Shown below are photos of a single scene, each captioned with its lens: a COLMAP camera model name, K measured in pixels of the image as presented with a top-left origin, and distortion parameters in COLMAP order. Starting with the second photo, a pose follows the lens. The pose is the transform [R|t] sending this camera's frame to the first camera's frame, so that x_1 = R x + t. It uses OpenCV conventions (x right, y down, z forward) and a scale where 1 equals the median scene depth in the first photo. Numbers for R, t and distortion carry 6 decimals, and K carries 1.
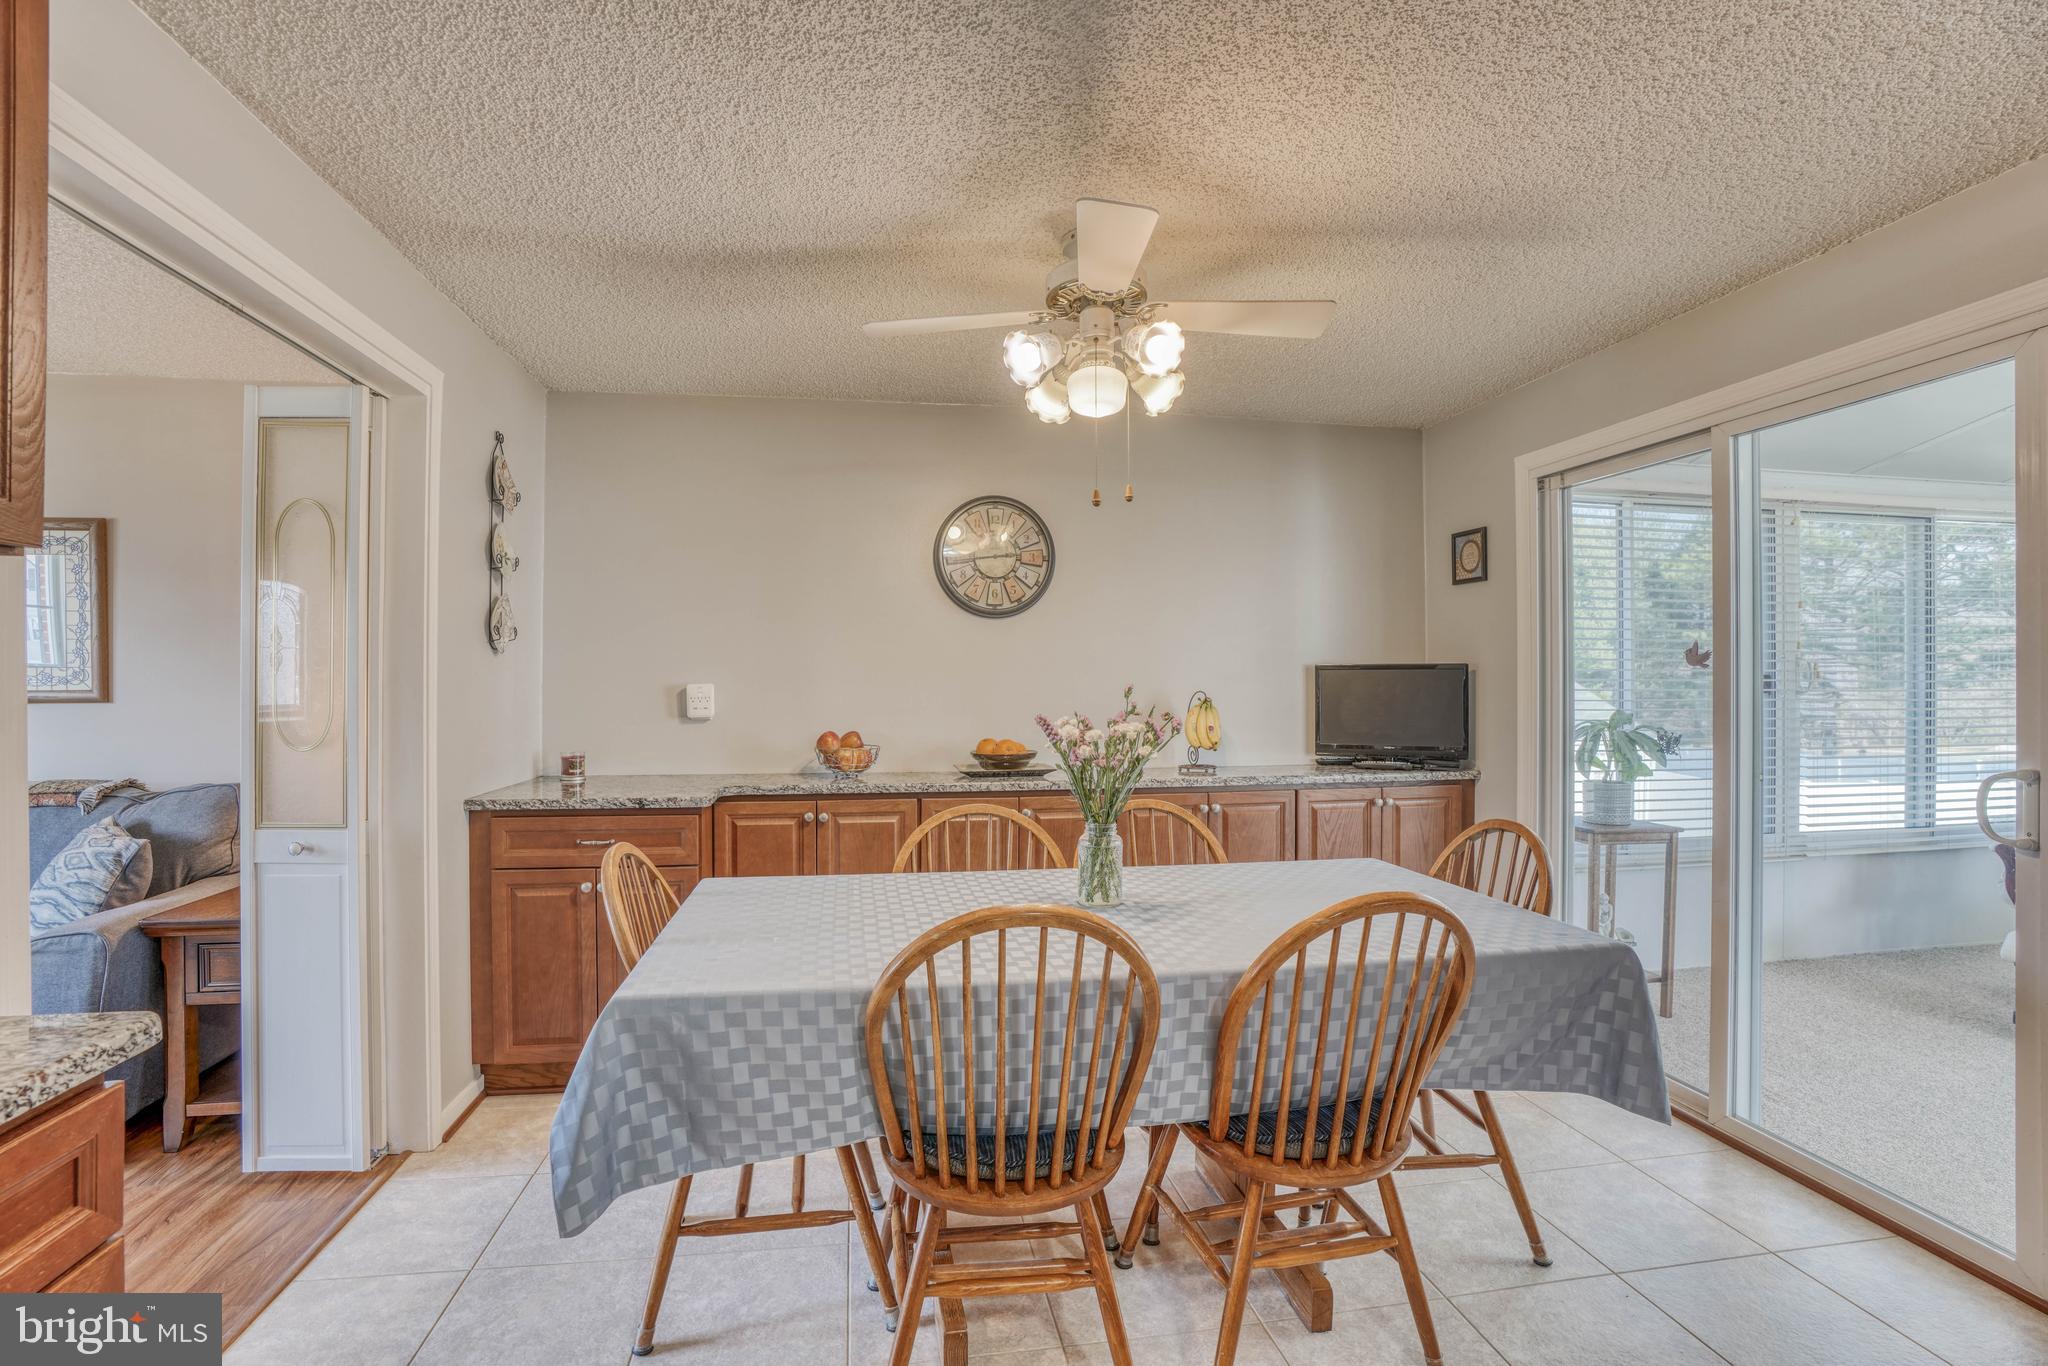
lens RADIAL K [[951.3, 0, 1005.0], [0, 951.3, 677.7], [0, 0, 1]] dist [-0.064409, 0.022020]
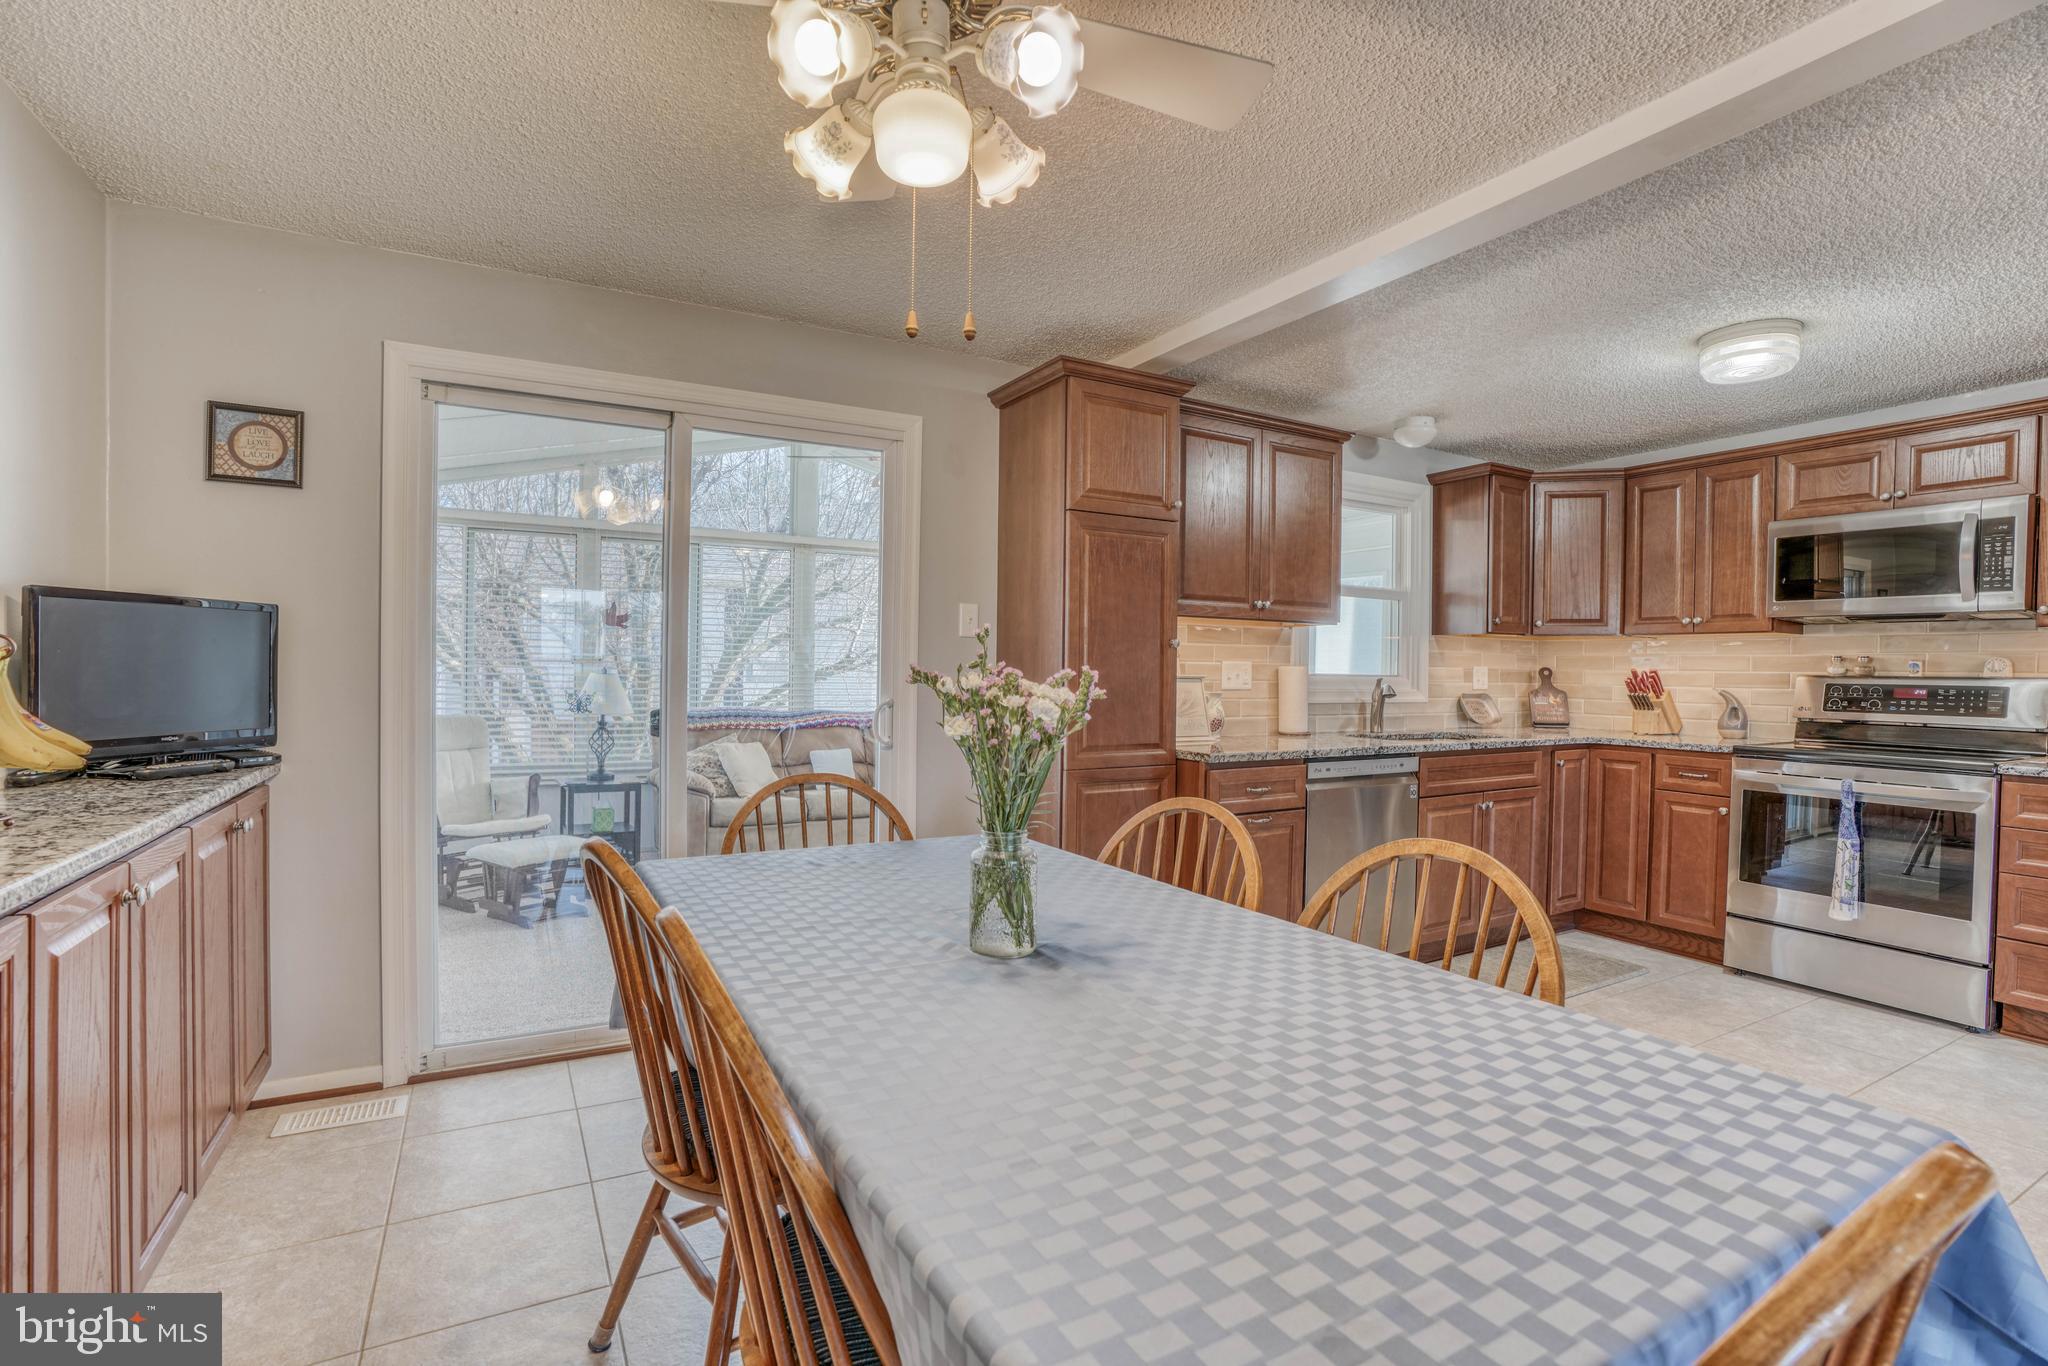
lens RADIAL K [[951.3, 0, 996.7], [0, 951.3, 689.7], [0, 0, 1]] dist [-0.064409, 0.022020]
pose [[-0.337798, -0.024148, 0.940909, -0.351714], [-0.016825, 0.999666, 0.019615, 0.027287], [-0.941068, -0.009205, -0.338091, 0.814957]]
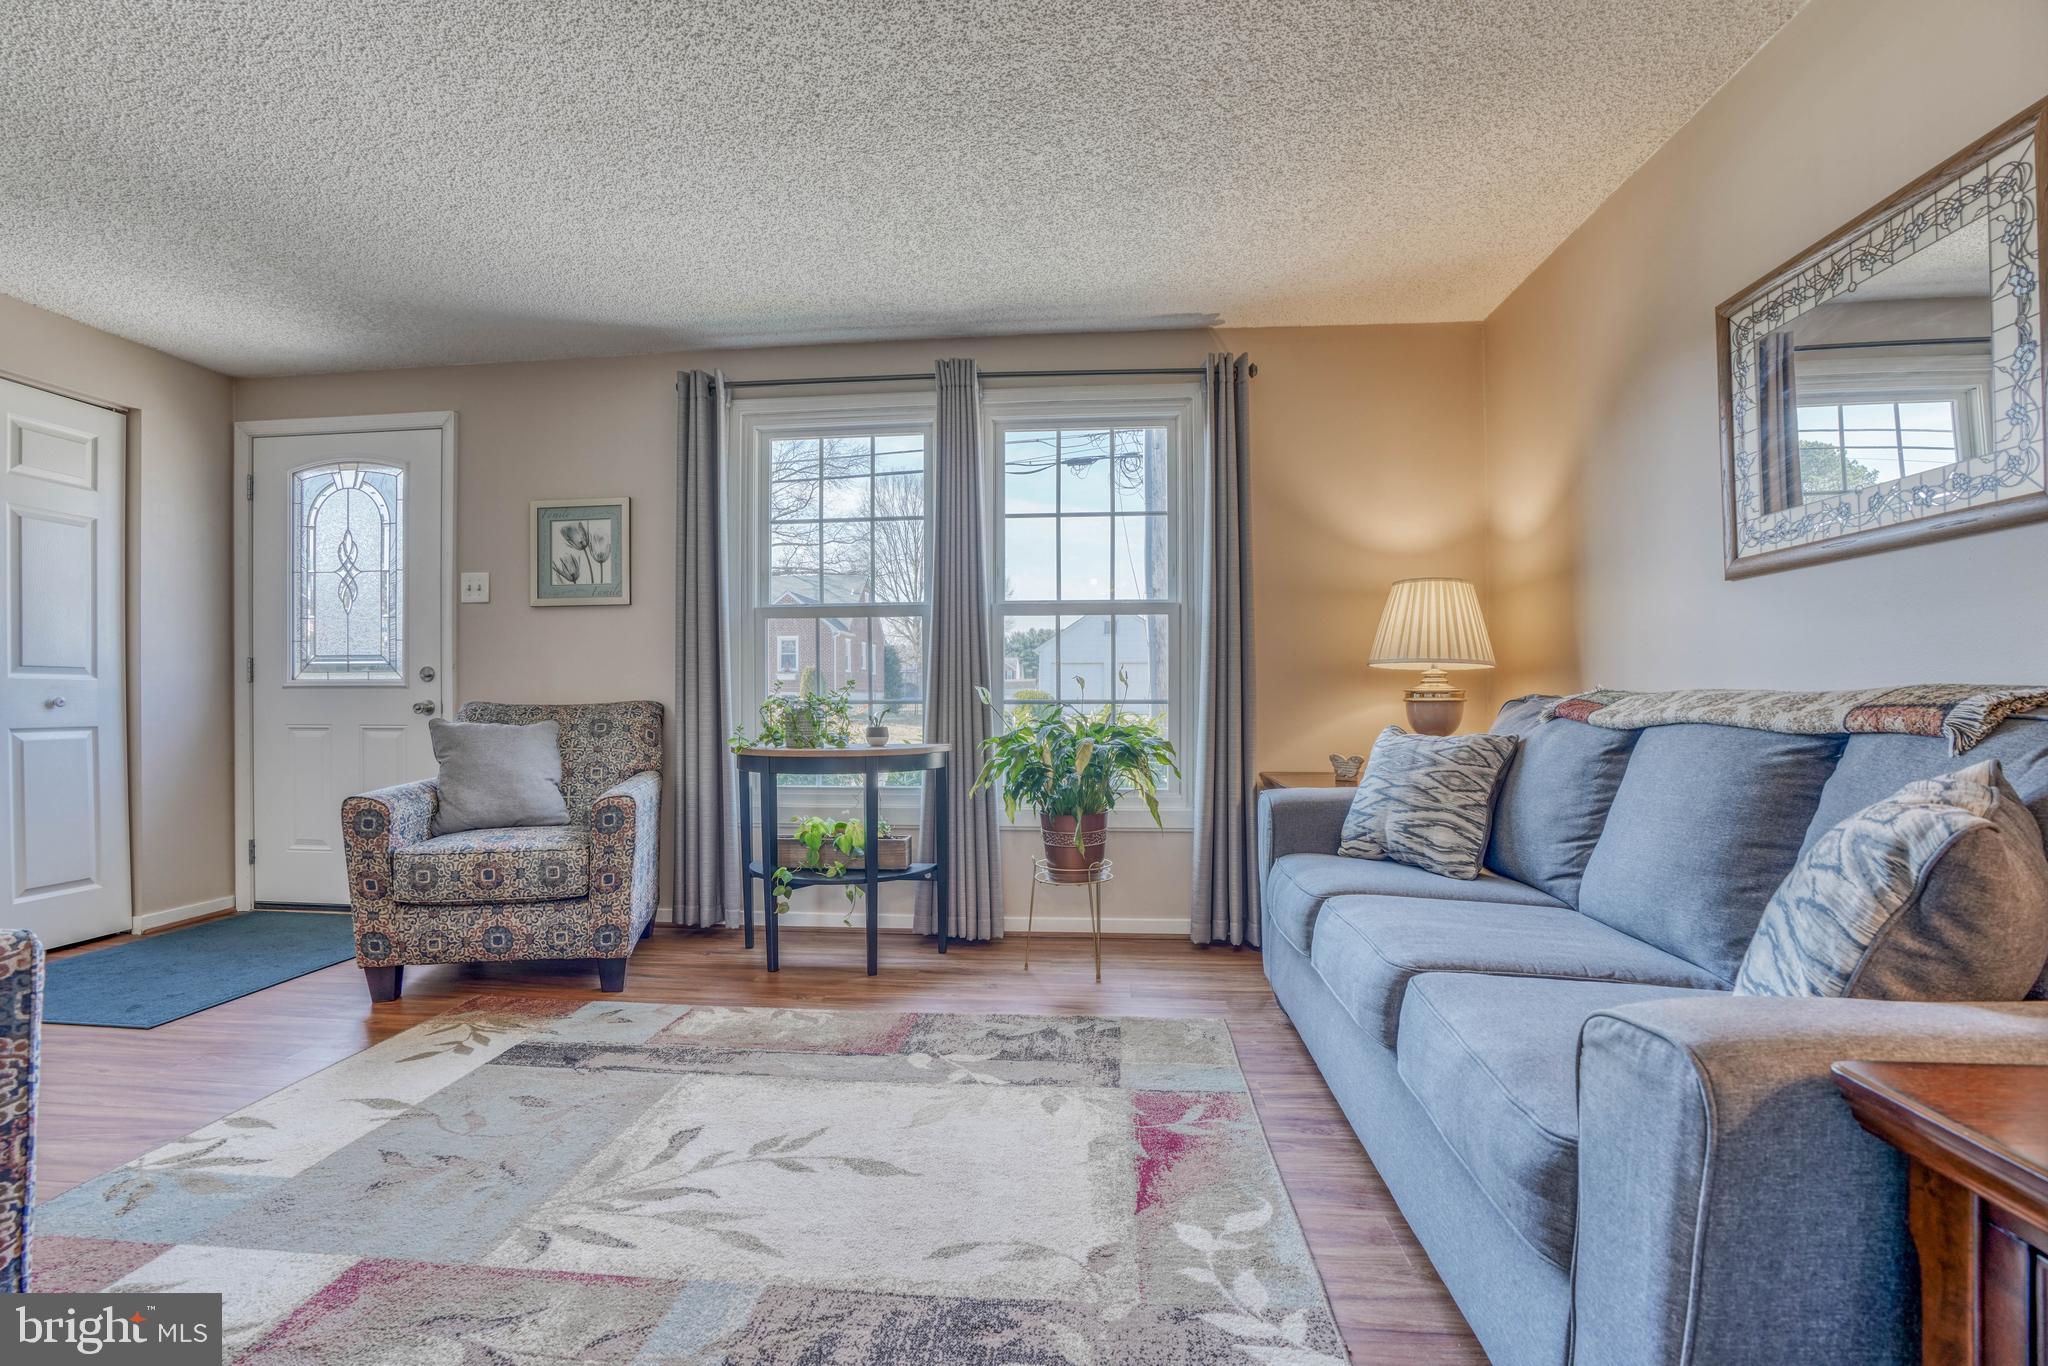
lens RADIAL K [[951.3, 0, 991.4], [0, 951.3, 692.4], [0, 0, 1]] dist [-0.064409, 0.022020]
pose [[-0.258020, -0.001658, -0.966138, -0.448638], [0.005562, 0.999979, -0.003201, 0.109510], [0.966124, -0.006199, -0.258005, 0.620335]]
